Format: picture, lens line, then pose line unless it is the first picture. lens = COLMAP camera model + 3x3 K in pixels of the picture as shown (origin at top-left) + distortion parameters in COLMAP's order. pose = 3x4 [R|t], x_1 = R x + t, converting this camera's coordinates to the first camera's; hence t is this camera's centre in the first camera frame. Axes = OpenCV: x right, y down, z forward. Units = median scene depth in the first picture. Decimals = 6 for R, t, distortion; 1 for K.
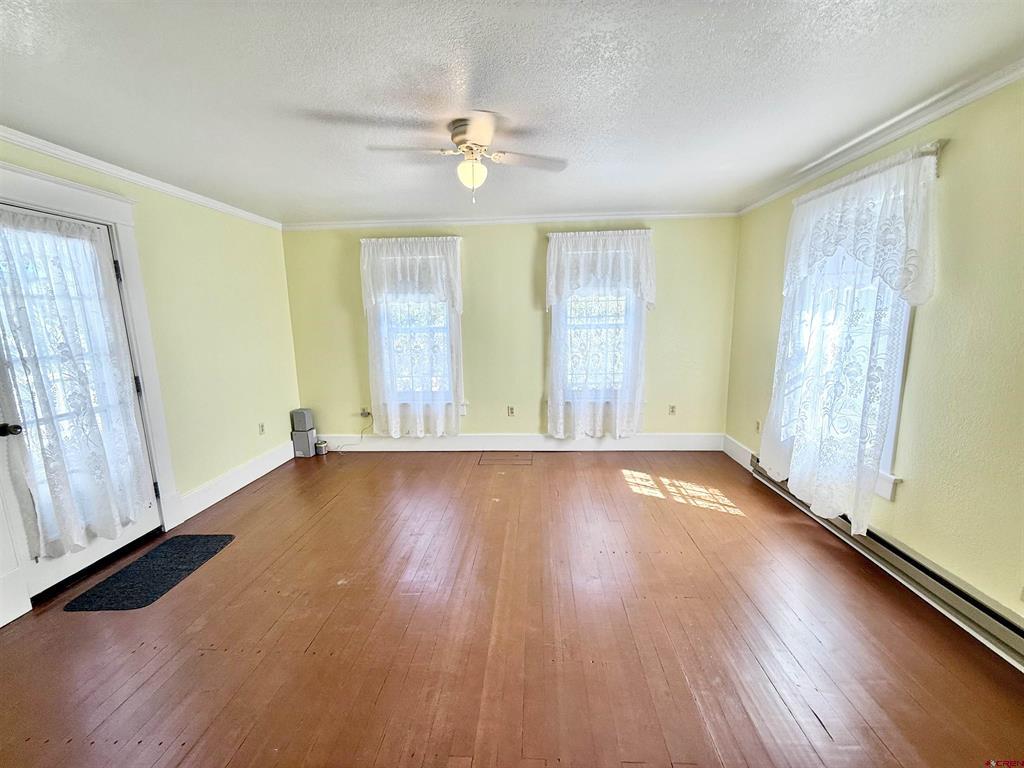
lens RADIAL K [[411.9, 0, 513.7], [0, 411.9, 385.9], [0, 0, 1]] dist [0.006633, -0.000078]
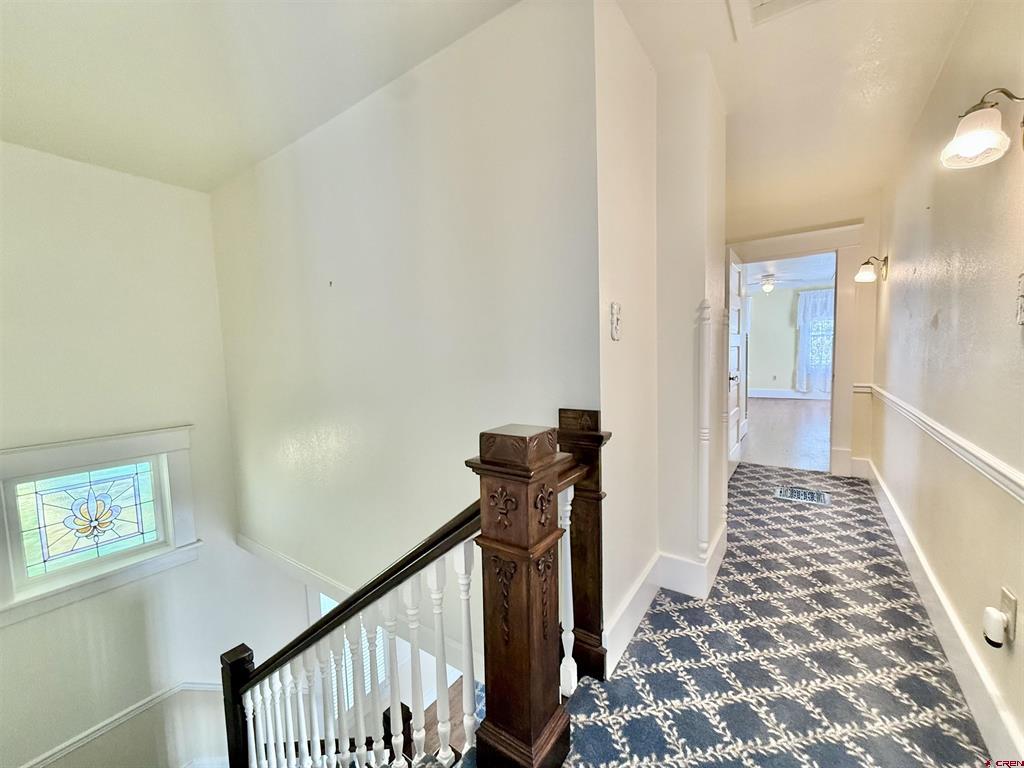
lens RADIAL K [[411.9, 0, 511.7], [0, 411.9, 384.4], [0, 0, 1]] dist [0.006633, -0.000078]
pose [[0.847267, 0.031954, -0.530206, -0.026153], [-0.076705, 0.995086, -0.062604, 0.334954], [0.525600, 0.093712, 0.845555, -1.471163]]
